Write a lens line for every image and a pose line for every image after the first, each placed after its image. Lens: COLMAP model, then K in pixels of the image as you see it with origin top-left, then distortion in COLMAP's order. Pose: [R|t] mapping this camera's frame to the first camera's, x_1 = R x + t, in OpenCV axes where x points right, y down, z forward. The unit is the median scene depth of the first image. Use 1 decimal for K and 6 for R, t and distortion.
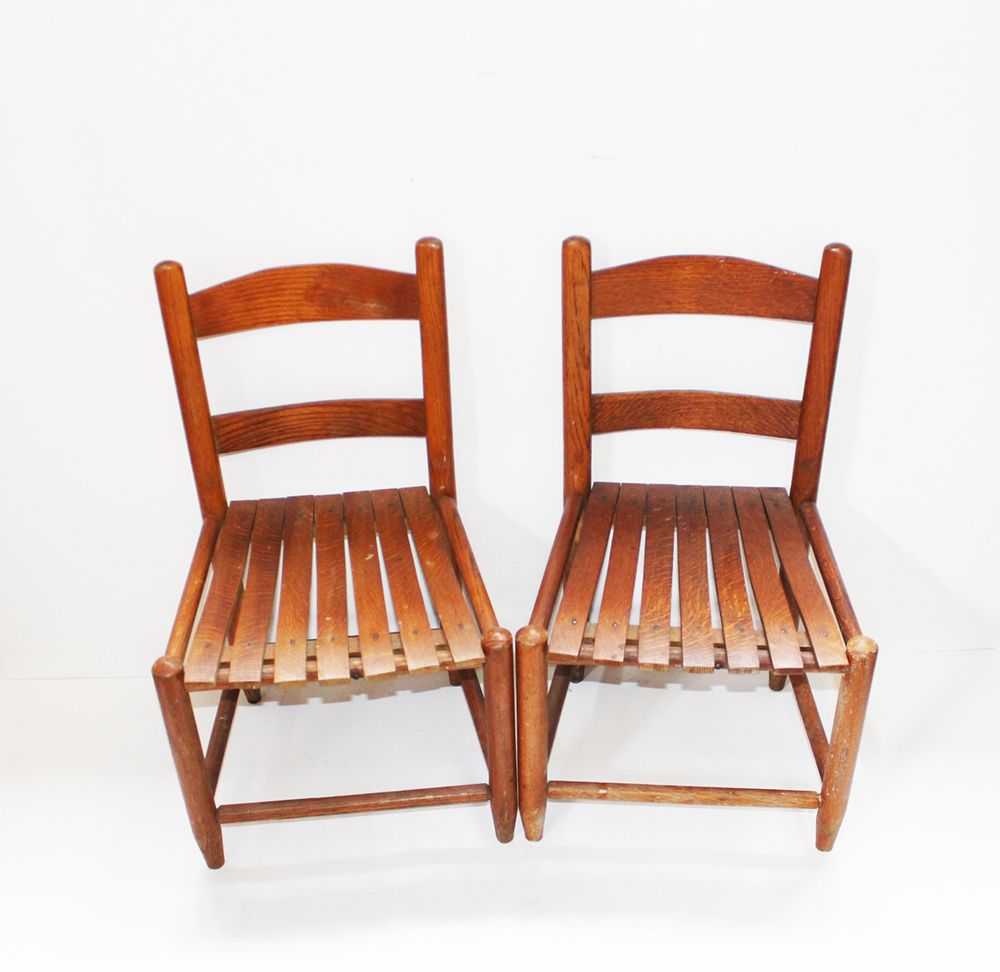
lens RADIAL K [[1384.0, 0, 500.0], [0, 1384.0, 486.0], [0, 0, 1]] dist [-0.158845, -0.028815]
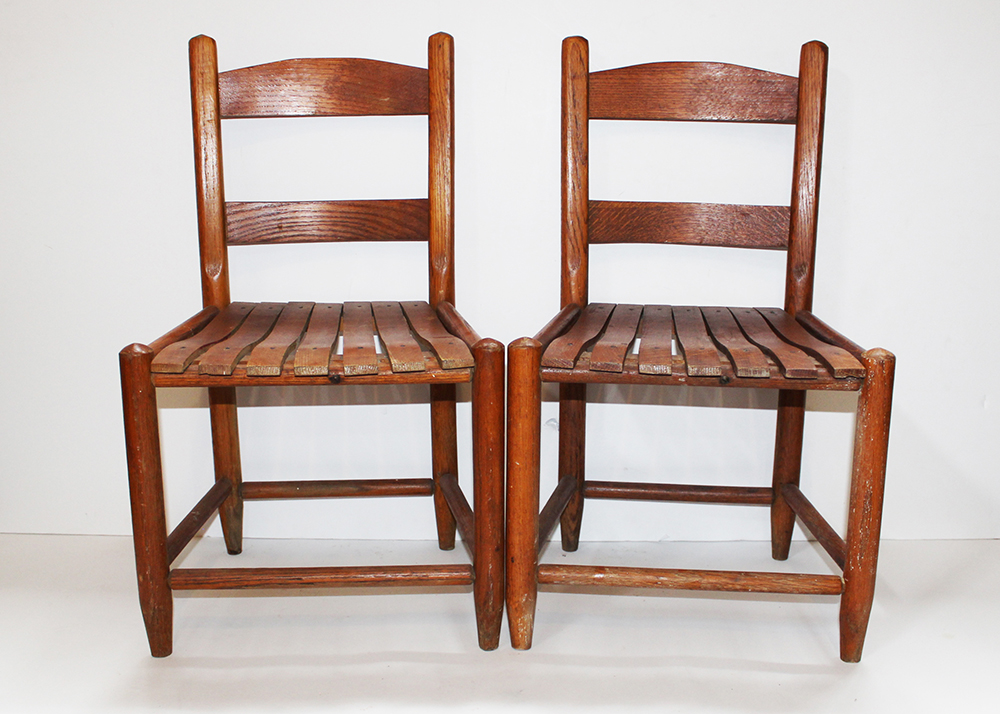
lens RADIAL K [[1105.9, 0, 500.0], [0, 1105.9, 357.0], [0, 0, 1]] dist [-0.145748, 0.013526]
pose [[0.999311, 0.031757, -0.019233, 0.019015], [-0.036787, 0.916843, -0.397550, 0.378060], [0.005009, 0.397984, 0.917379, 0.282275]]
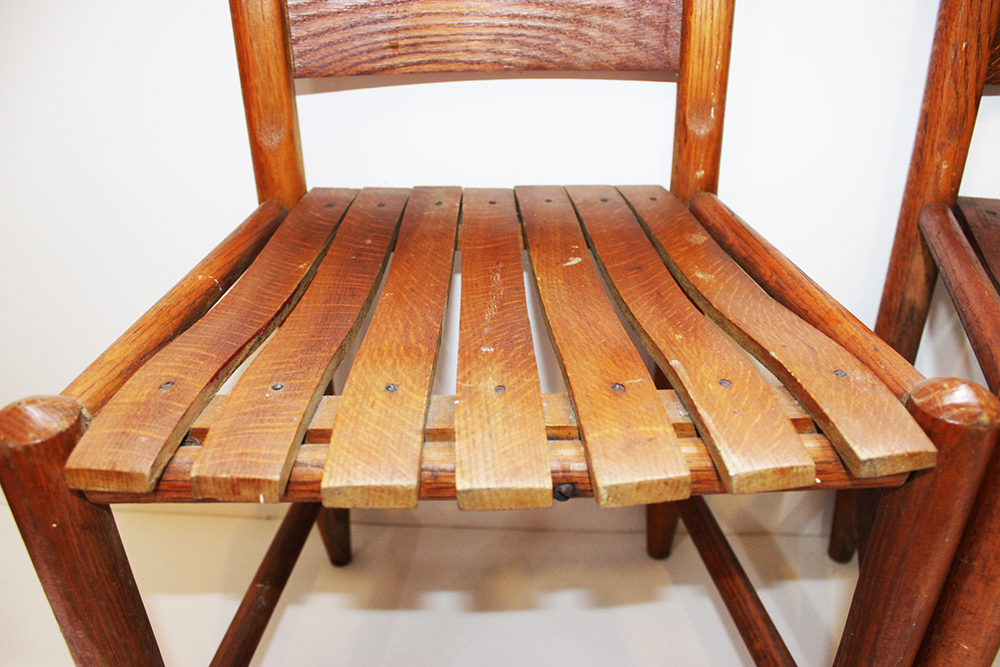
lens RADIAL K [[805.1, 0, 508.1], [0, 805.1, 337.9], [0, 0, 1]] dist [-0.187953, 0.170116]
pose [[0.996963, 0.052365, -0.057636, -0.098604], [-0.060192, 0.987783, -0.143741, 0.117572], [0.049405, 0.146774, 0.987935, 0.720531]]
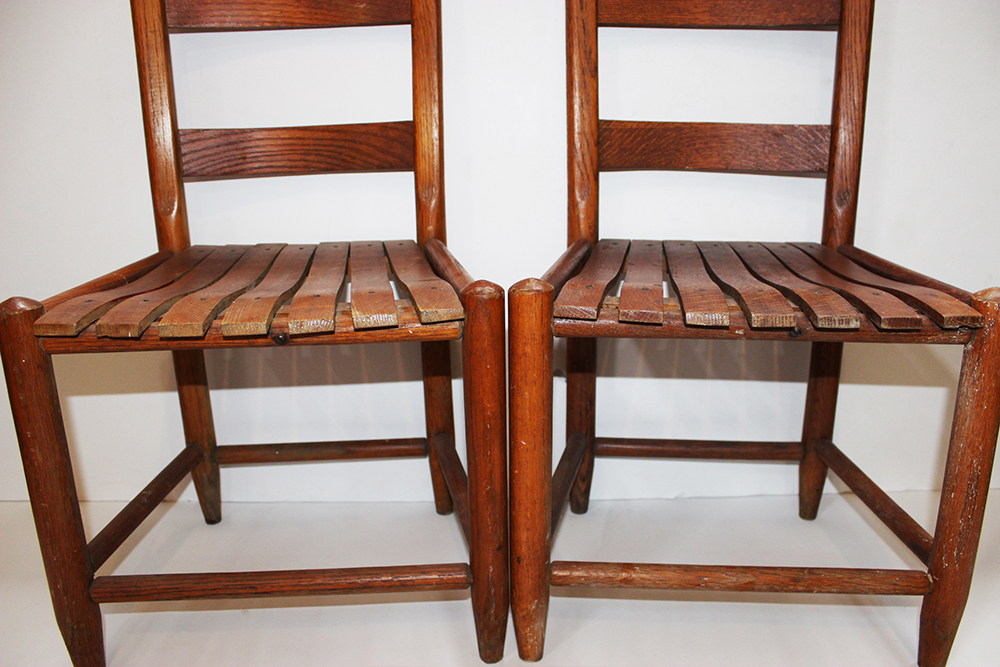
lens RADIAL K [[805.1, 0, 508.1], [0, 805.1, 337.9], [0, 0, 1]] dist [-0.187953, 0.170116]
pose [[0.999829, 0.016344, -0.008689, 0.013843], [-0.018347, 0.937280, -0.348095, 0.250641], [0.002454, 0.348195, 0.937419, 0.563958]]
